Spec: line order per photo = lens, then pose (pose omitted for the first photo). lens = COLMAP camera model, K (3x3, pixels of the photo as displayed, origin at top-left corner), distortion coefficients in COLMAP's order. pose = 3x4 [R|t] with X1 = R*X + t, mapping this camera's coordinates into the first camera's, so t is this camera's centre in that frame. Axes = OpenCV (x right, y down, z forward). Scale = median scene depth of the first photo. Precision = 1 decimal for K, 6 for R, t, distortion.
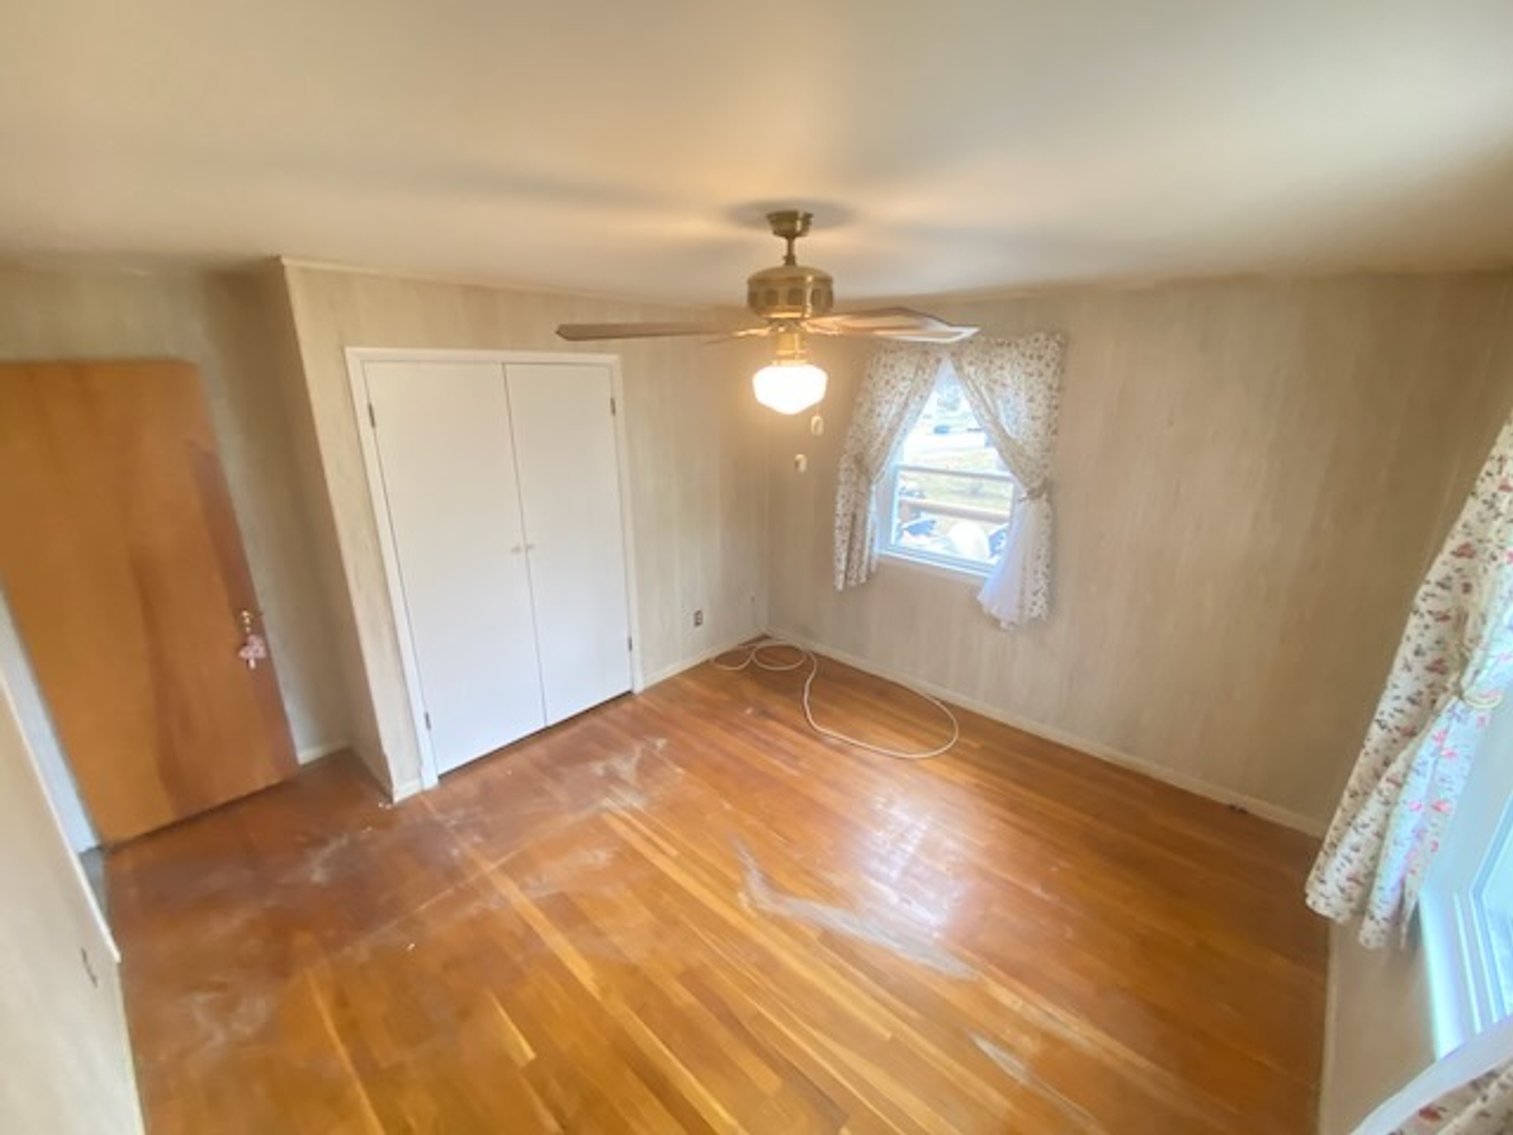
lens RADIAL K [[651.6, 0, 770.8], [0, 651.6, 571.5], [0, 0, 1]] dist [0.031784, -0.027717]
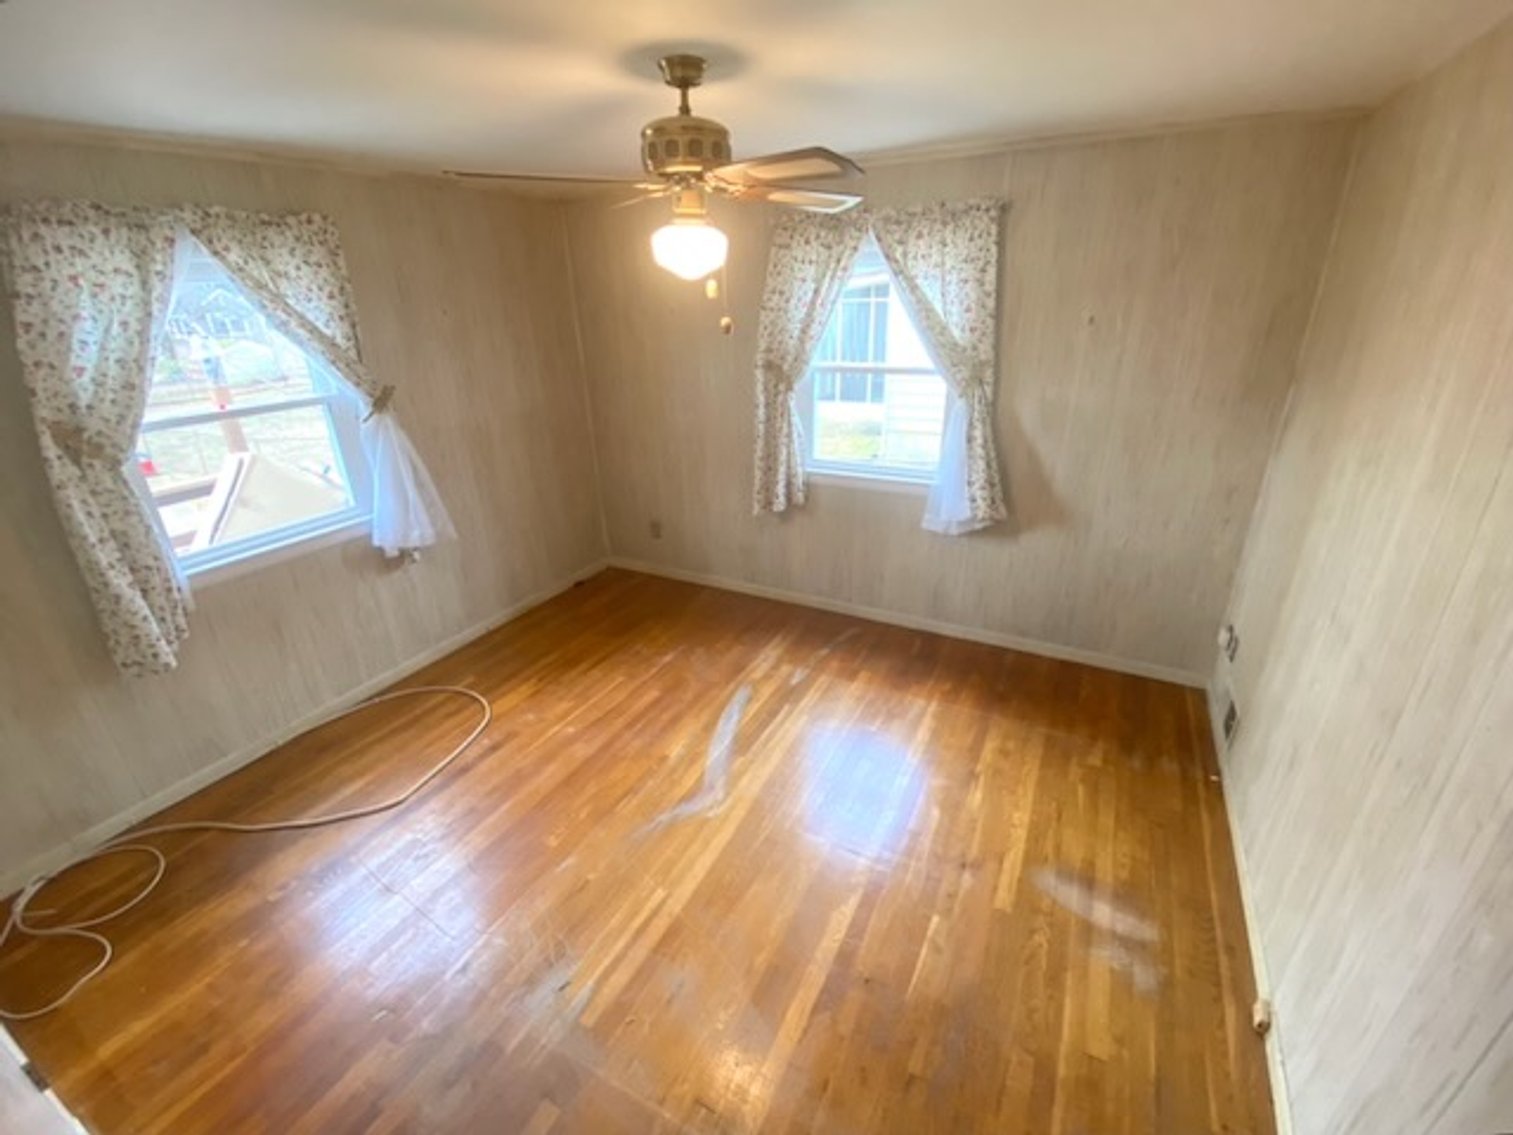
lens RADIAL K [[651.6, 0, 770.8], [0, 651.6, 571.5], [0, 0, 1]] dist [0.031784, -0.027717]
pose [[-0.282992, -0.372069, 0.884014, -0.649439], [0.309178, 0.837101, 0.451299, -0.173423], [-0.907923, 0.401031, -0.121857, 0.738765]]
